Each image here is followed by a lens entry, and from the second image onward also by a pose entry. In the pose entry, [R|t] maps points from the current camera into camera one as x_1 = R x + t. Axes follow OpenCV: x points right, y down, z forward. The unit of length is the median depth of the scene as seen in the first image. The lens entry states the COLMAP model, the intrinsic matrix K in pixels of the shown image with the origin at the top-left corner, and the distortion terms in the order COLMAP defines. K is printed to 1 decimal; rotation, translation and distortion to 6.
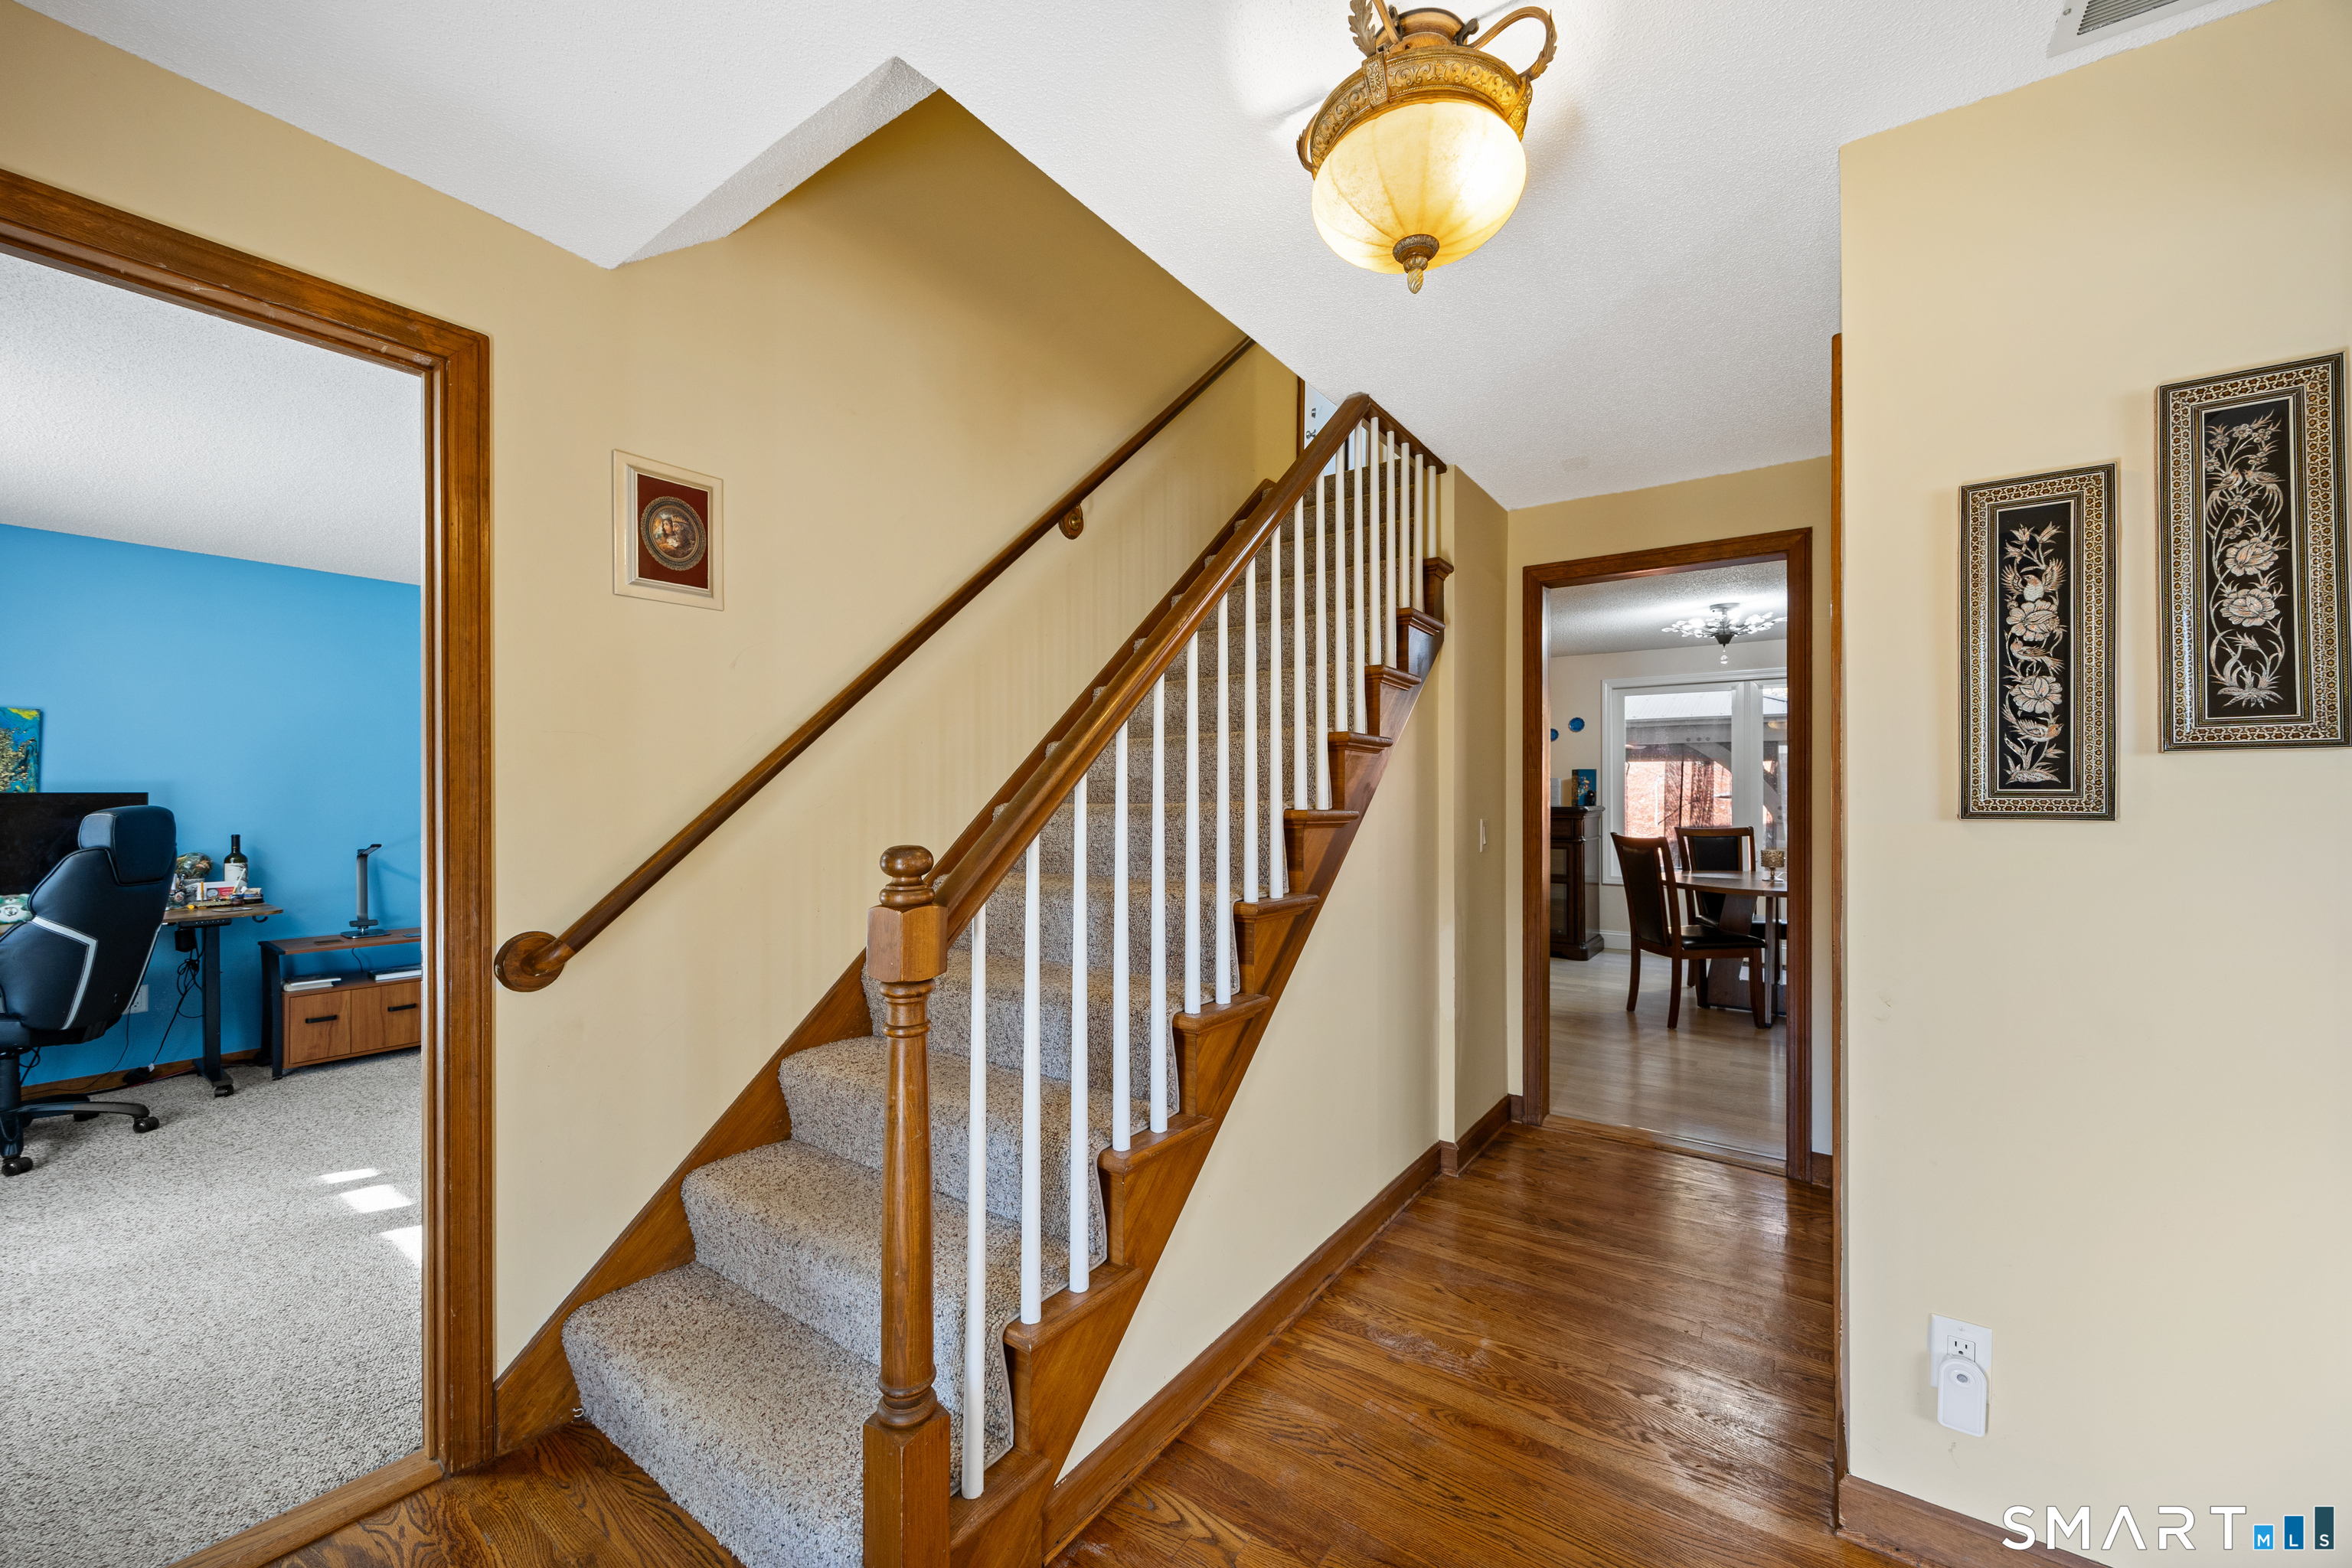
lens RADIAL K [[919.5, 0, 1184.9], [0, 919.5, 779.0], [0, 0, 1]] dist [-0.001077, 0.000077]
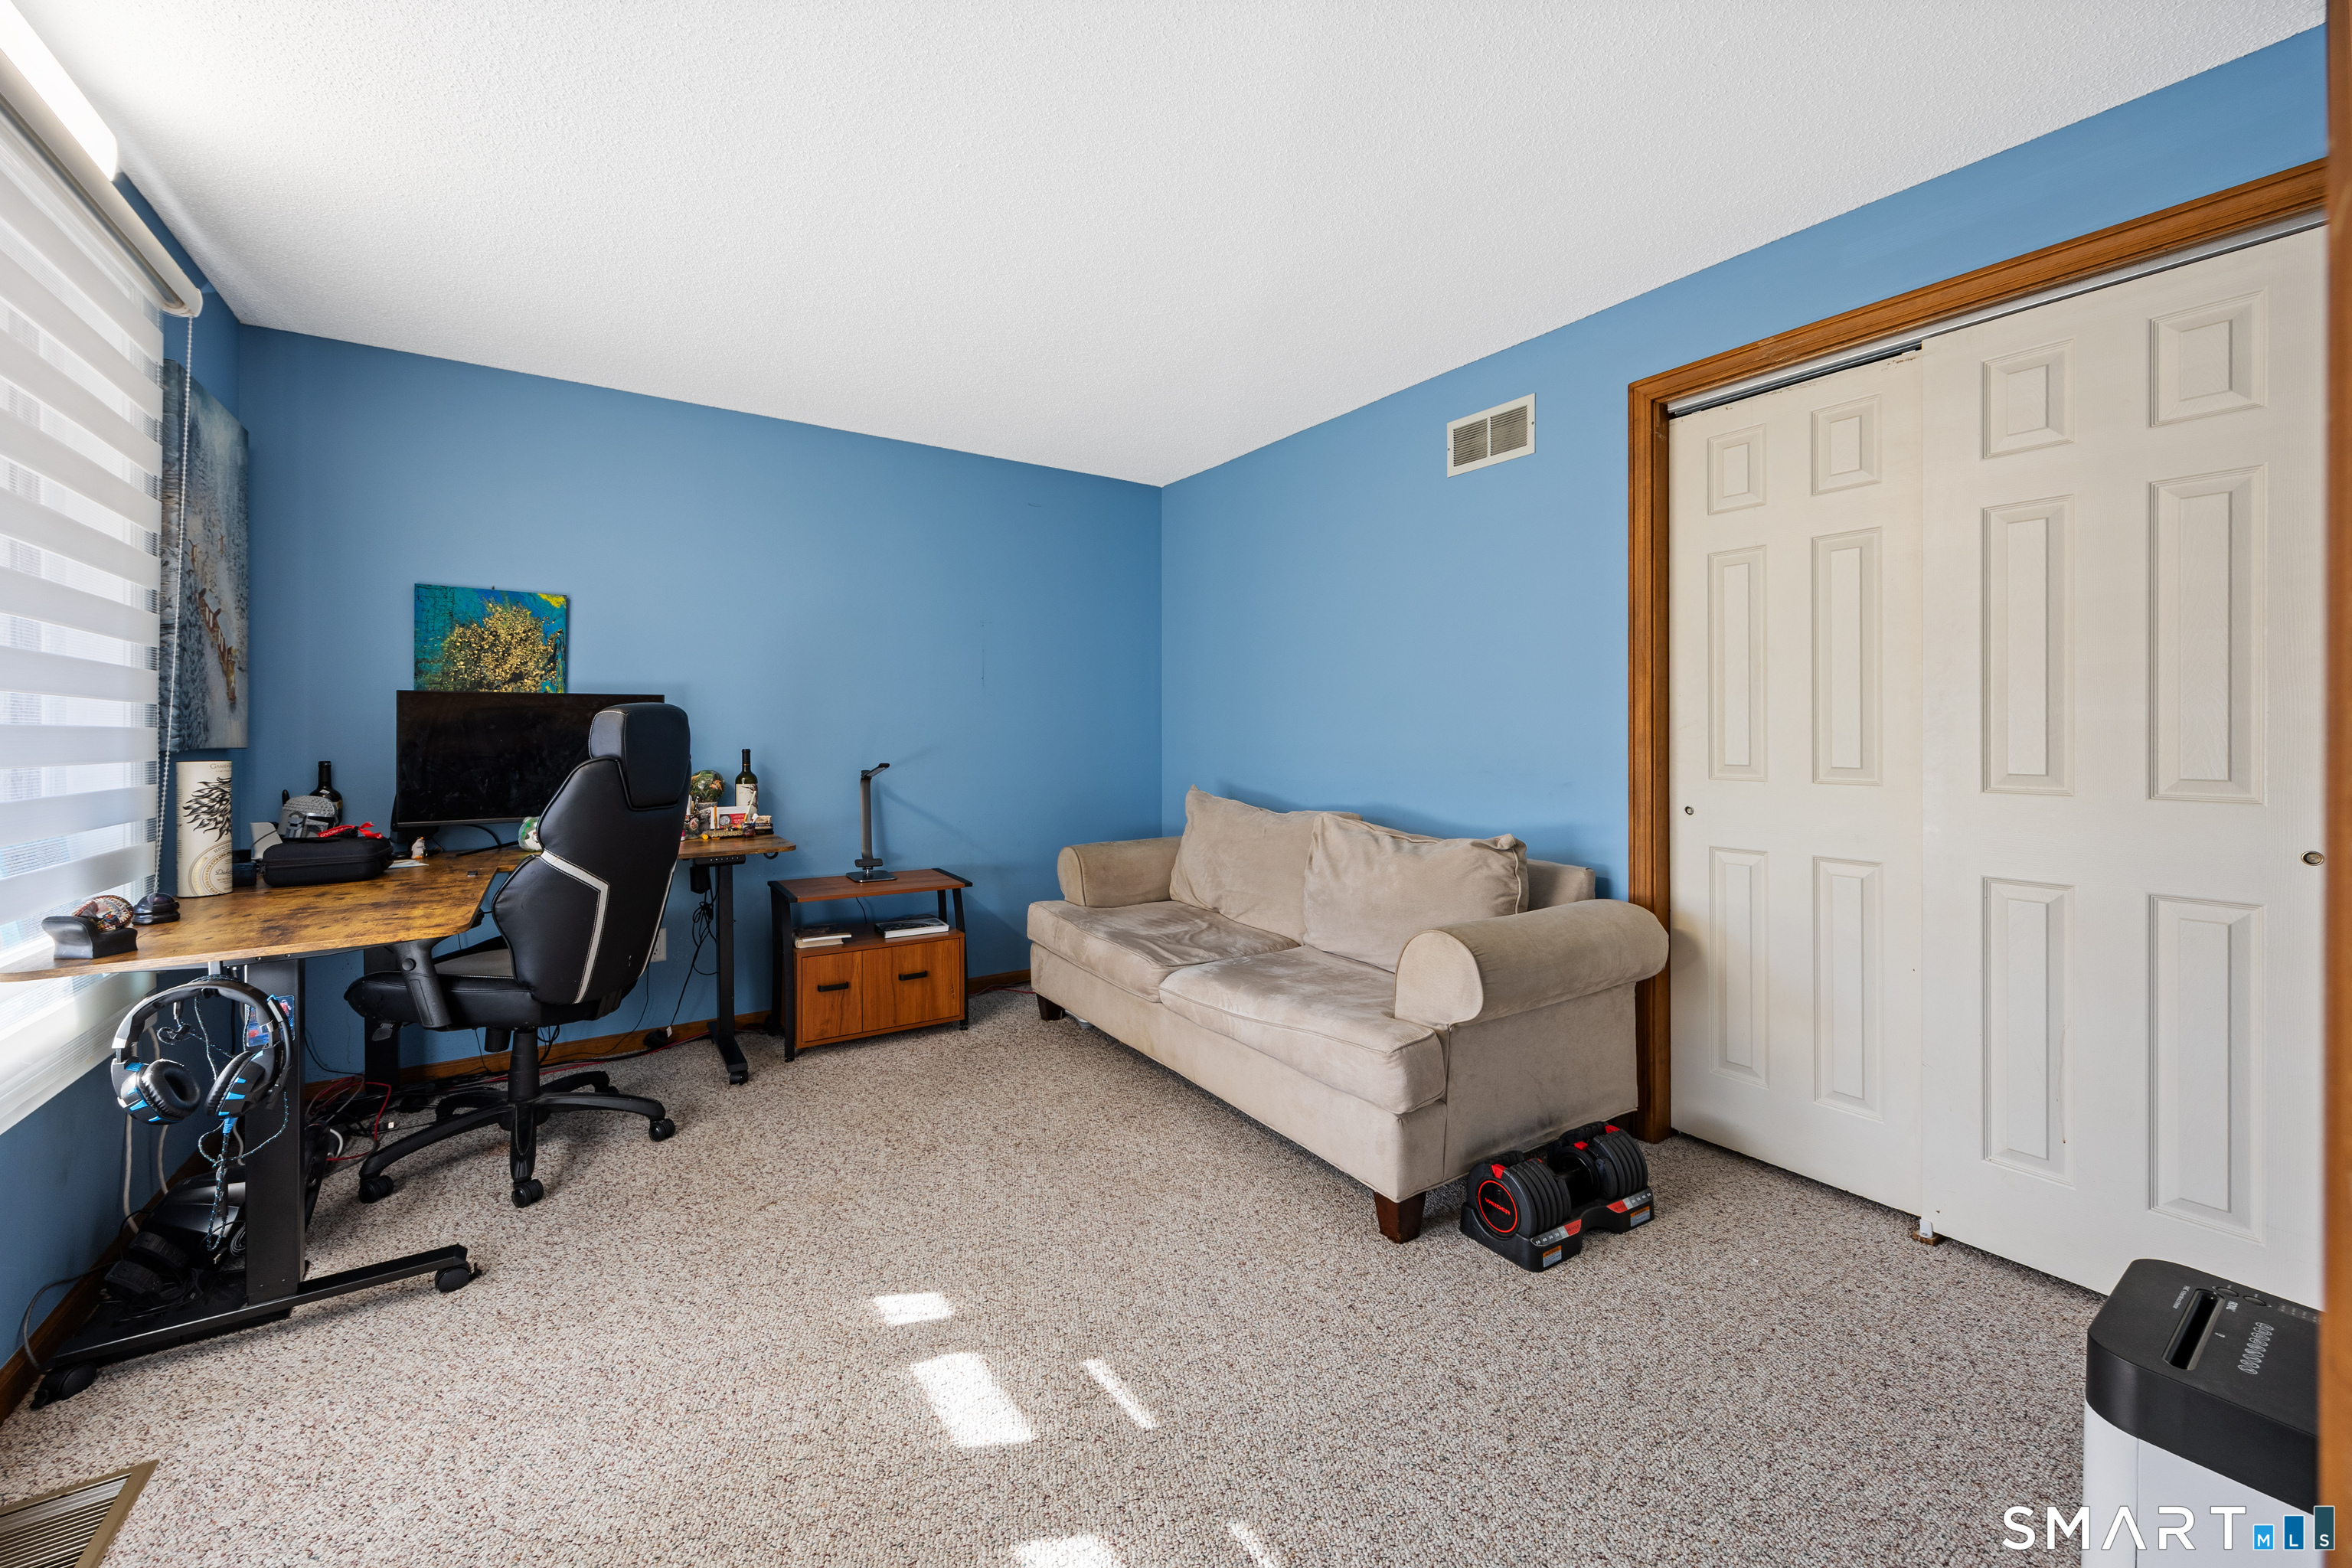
lens RADIAL K [[919.5, 0, 1160.1], [0, 919.5, 722.5], [0, 0, 1]] dist [-0.001077, 0.000077]
pose [[0.935129, -0.004792, -0.354274, -0.420681], [0.005650, 0.999983, 0.001387, 0.039561], [0.354262, -0.003299, 0.935141, 0.385750]]
